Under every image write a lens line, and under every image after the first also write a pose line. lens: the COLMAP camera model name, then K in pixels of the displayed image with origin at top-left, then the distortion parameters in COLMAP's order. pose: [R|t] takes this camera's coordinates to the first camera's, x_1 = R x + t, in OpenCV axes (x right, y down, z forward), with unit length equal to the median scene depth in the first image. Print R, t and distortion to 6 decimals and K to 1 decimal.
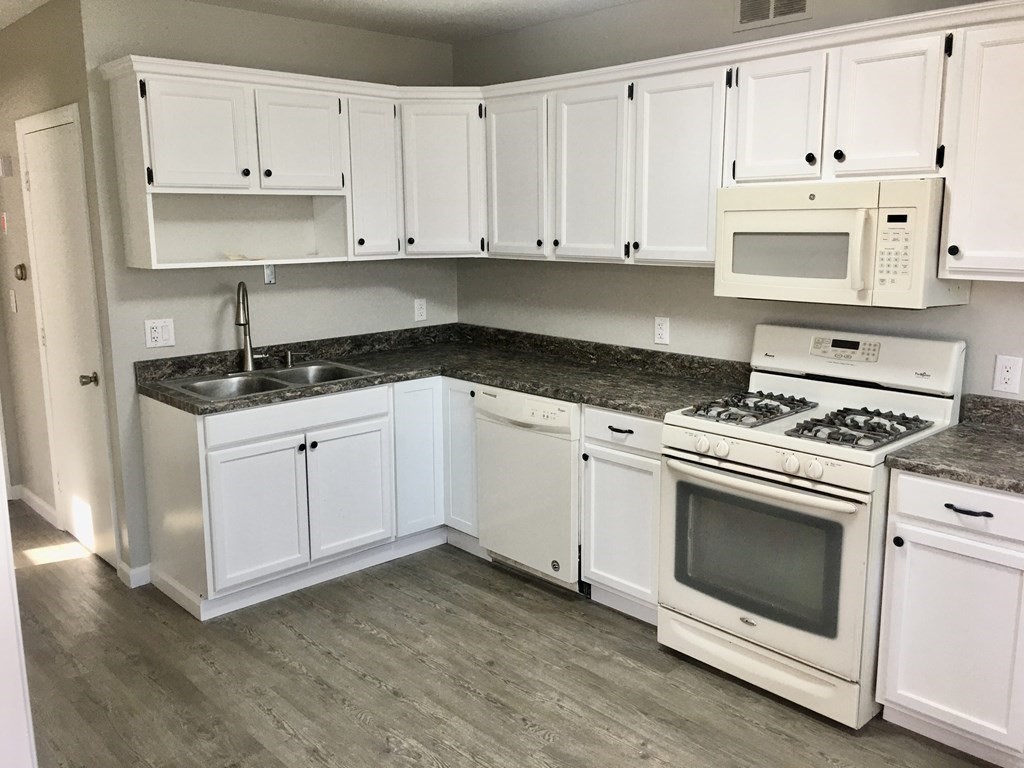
lens RADIAL K [[875.7, 0, 510.7], [0, 875.7, 377.5], [0, 0, 1]] dist [0.071132, -0.075771]
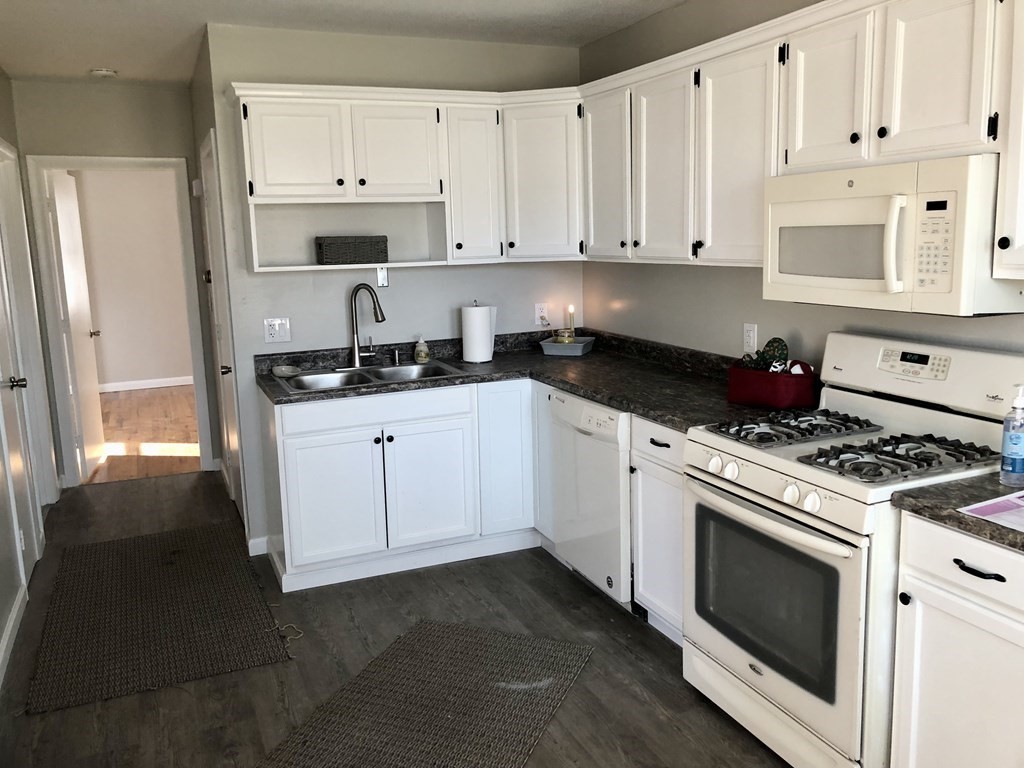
lens RADIAL K [[847.8, 0, 511.2], [0, 847.8, 374.4], [0, 0, 1]] dist [0.064909, -0.065480]
pose [[0.942502, 0.037121, -0.332132, 0.251554], [-0.040235, 0.999187, -0.002503, -0.003914], [0.331769, 0.015722, 0.943230, 0.091301]]
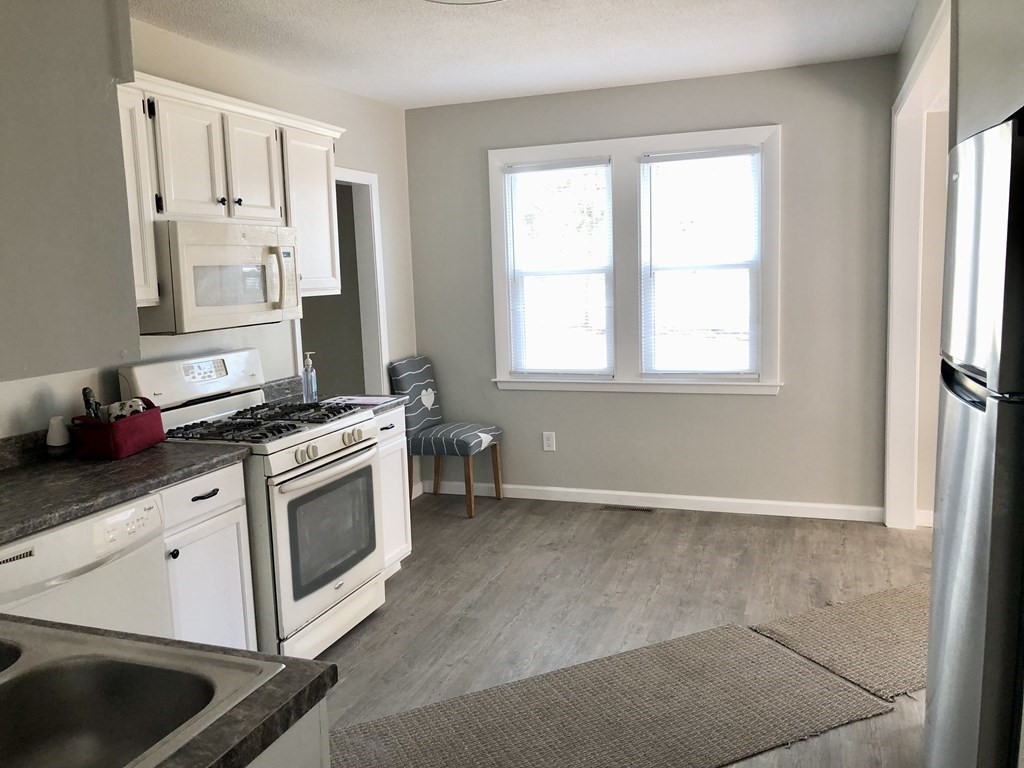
lens RADIAL K [[875.7, 0, 510.7], [0, 875.7, 377.5], [0, 0, 1]] dist [0.071132, -0.075771]
pose [[-0.463182, -0.085887, 0.882092, -0.693782], [0.198599, 0.959924, 0.197748, -0.146819], [-0.863725, 0.266776, -0.427562, 0.994738]]
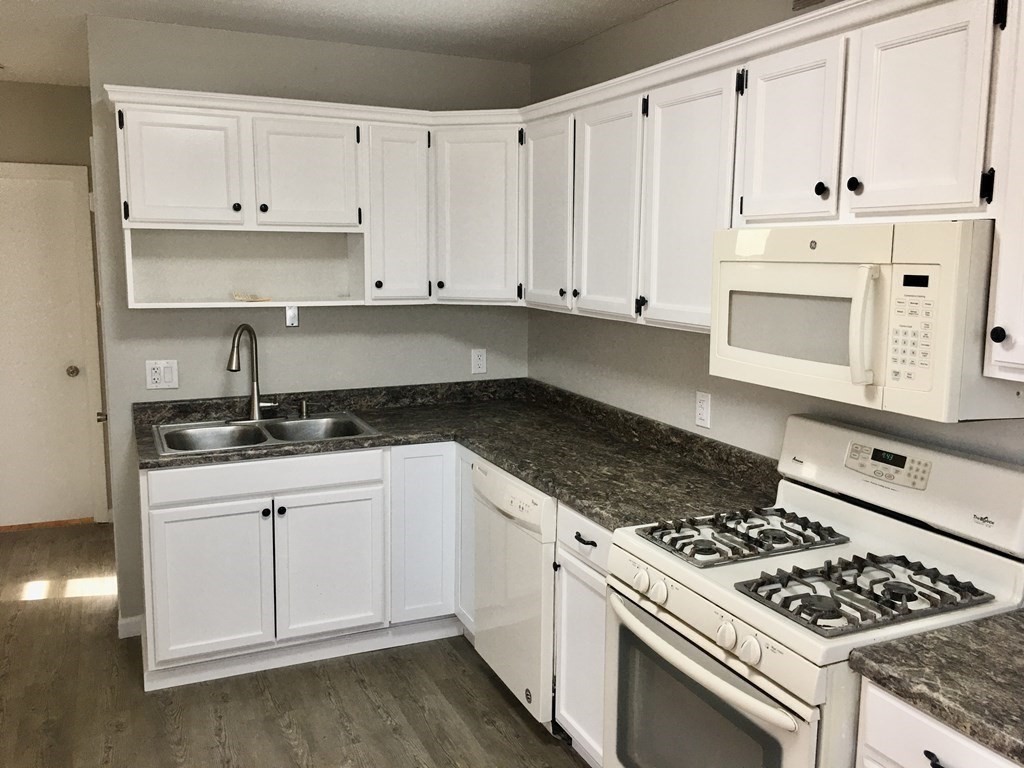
lens RADIAL K [[875.0, 0, 516.9], [0, 875.0, 379.0], [0, 0, 1]] dist [0.063885, -0.092547]
pose [[0.949530, 0.062926, -0.307299, 0.271985], [-0.074288, 0.996913, -0.025406, -0.052146], [0.304751, 0.046952, 0.951274, 0.224352]]
